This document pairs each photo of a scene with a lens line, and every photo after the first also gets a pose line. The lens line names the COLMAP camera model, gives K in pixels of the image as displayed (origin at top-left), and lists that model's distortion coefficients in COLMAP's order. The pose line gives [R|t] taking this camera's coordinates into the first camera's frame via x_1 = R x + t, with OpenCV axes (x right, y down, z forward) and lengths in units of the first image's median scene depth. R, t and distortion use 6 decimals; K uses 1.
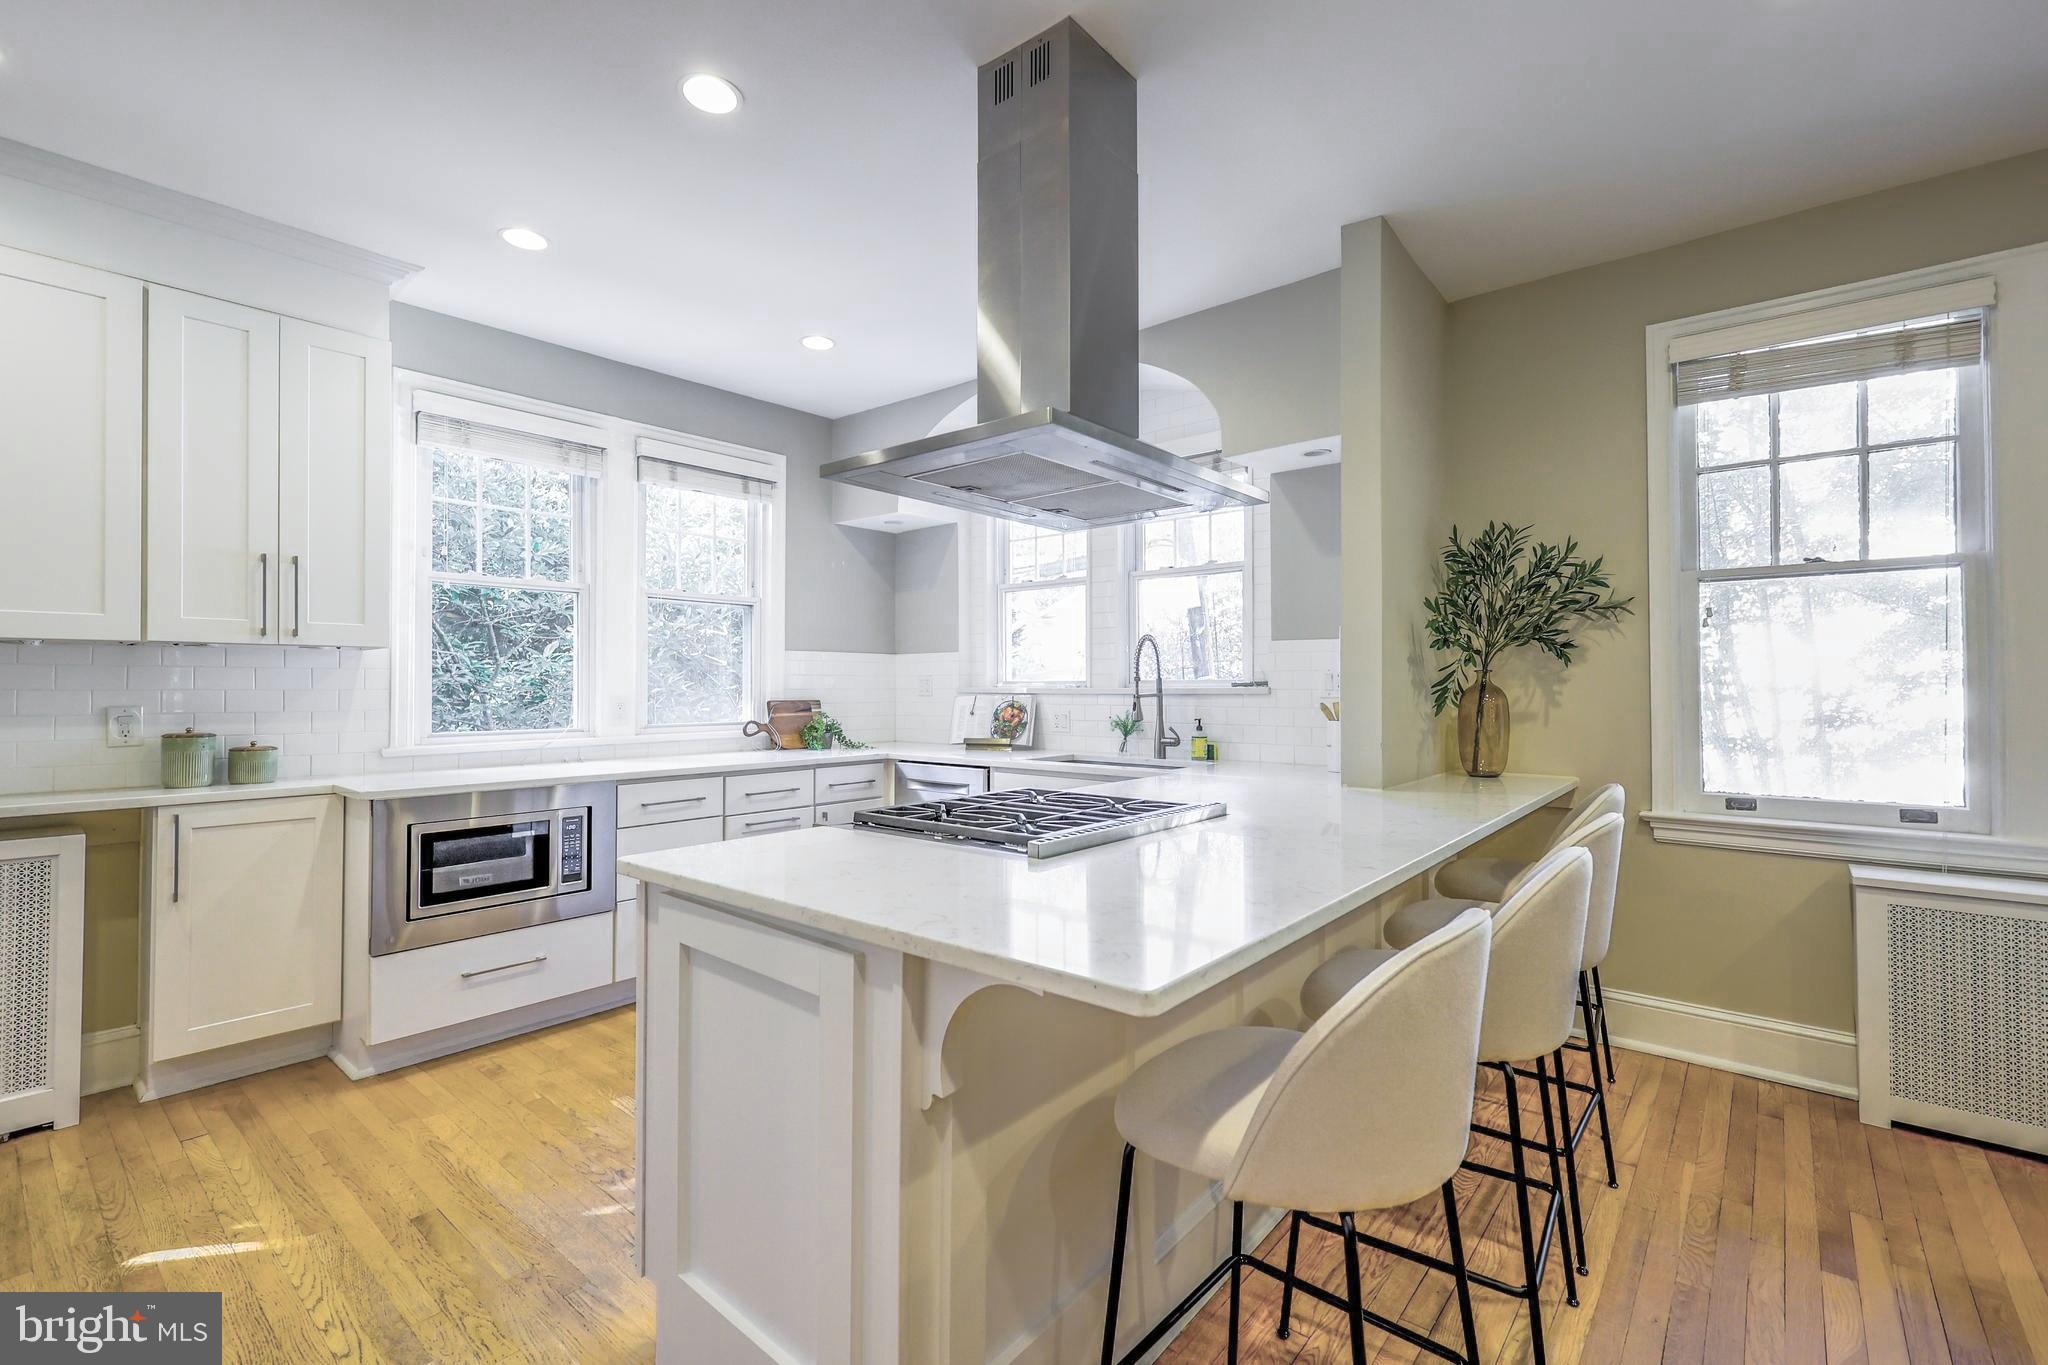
lens RADIAL K [[887.7, 0, 1033.1], [0, 887.7, 677.9], [0, 0, 1]] dist [0.002544, 0.000724]
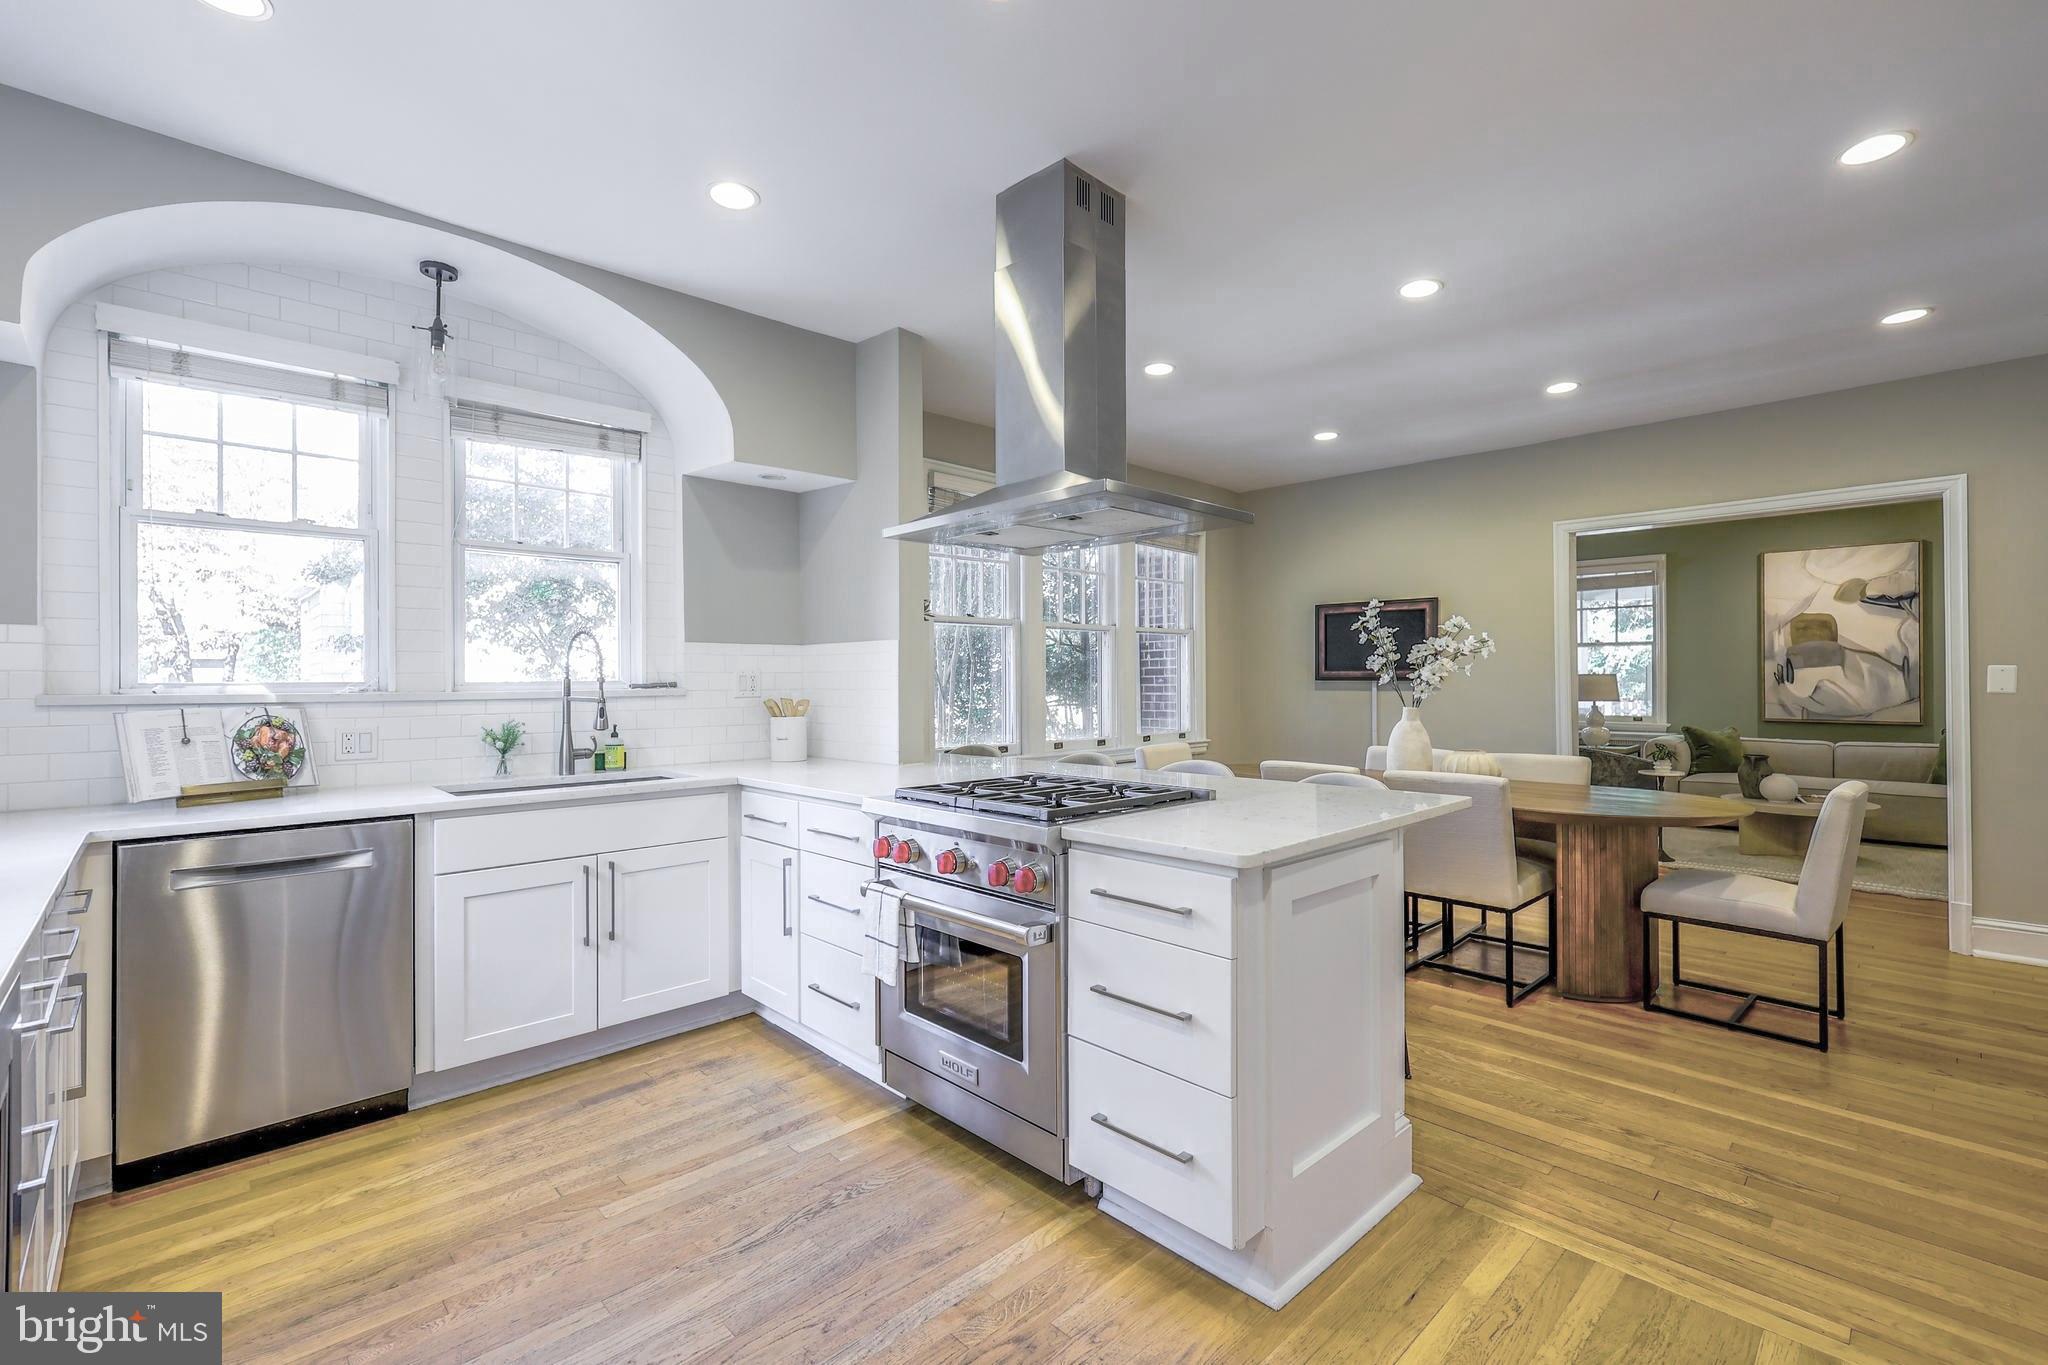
lens RADIAL K [[887.7, 0, 1028.9], [0, 887.7, 679.6], [0, 0, 1]] dist [0.002544, 0.000724]
pose [[0.111522, -0.000624, 0.993762, -0.638972], [-0.005526, 0.999984, 0.001249, -0.002413], [-0.993747, -0.005631, 0.111517, 0.477512]]
